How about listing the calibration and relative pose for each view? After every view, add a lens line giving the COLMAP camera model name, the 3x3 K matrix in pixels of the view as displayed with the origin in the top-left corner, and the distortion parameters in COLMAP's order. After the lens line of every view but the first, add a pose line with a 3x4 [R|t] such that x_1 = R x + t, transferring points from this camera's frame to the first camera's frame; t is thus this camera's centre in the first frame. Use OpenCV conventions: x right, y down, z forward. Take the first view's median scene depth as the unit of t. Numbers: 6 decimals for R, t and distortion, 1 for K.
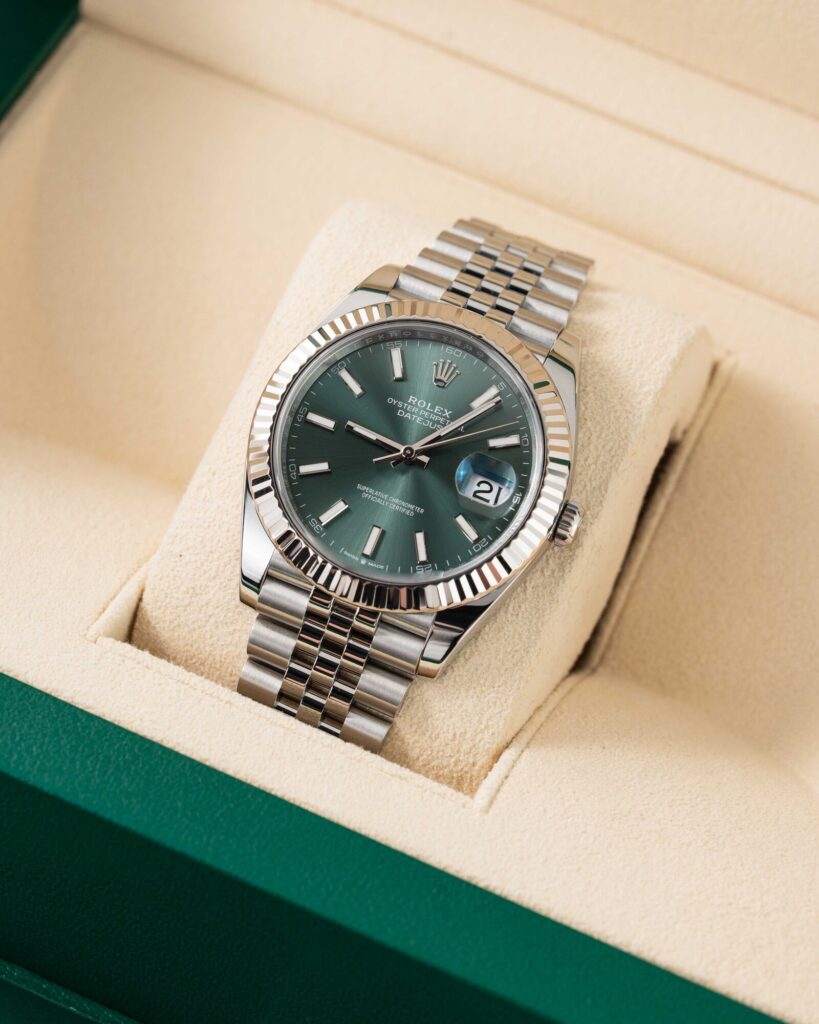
lens RADIAL K [[3294.9, 0, 409.5], [0, 3294.9, 512.0], [0, 0, 1]] dist [-0.023715, 1.653574]
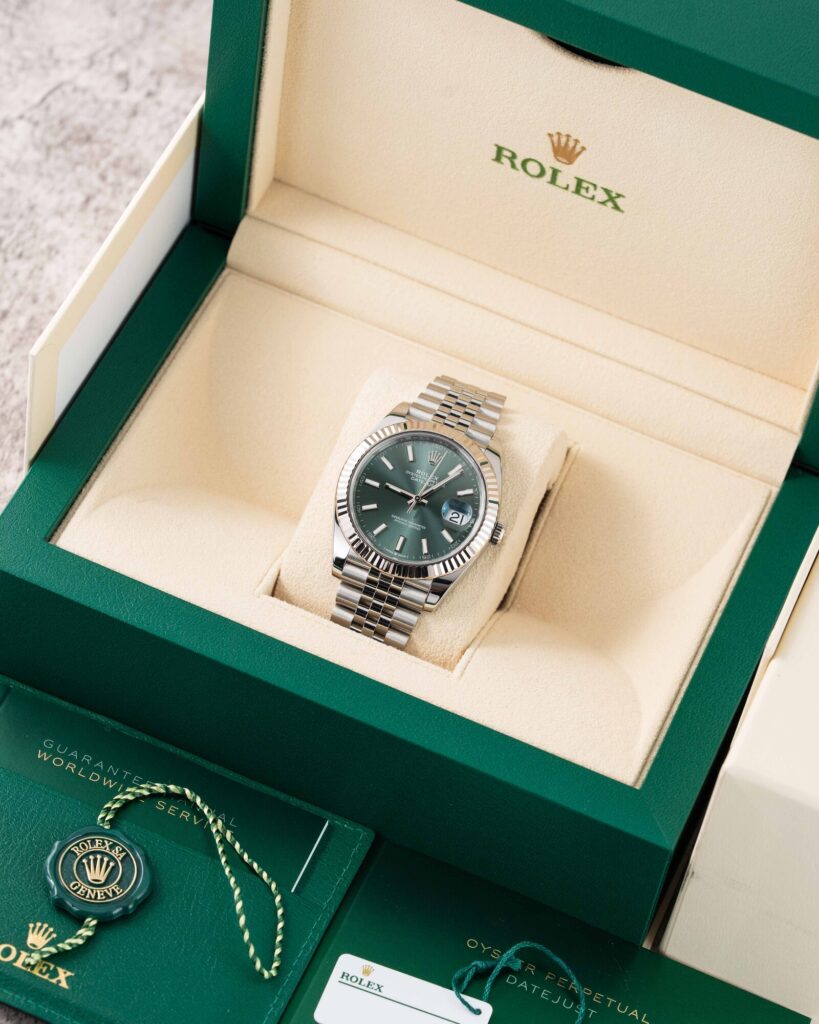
lens RADIAL K [[3294.9, 0, 409.5], [0, 3294.9, 512.0], [0, 0, 1]] dist [-0.023715, 1.653574]
pose [[0.997761, -0.012208, 0.065759, -0.134114], [0.012356, 0.999922, -0.001844, -0.006281], [-0.065731, 0.002652, 0.997834, -0.964966]]
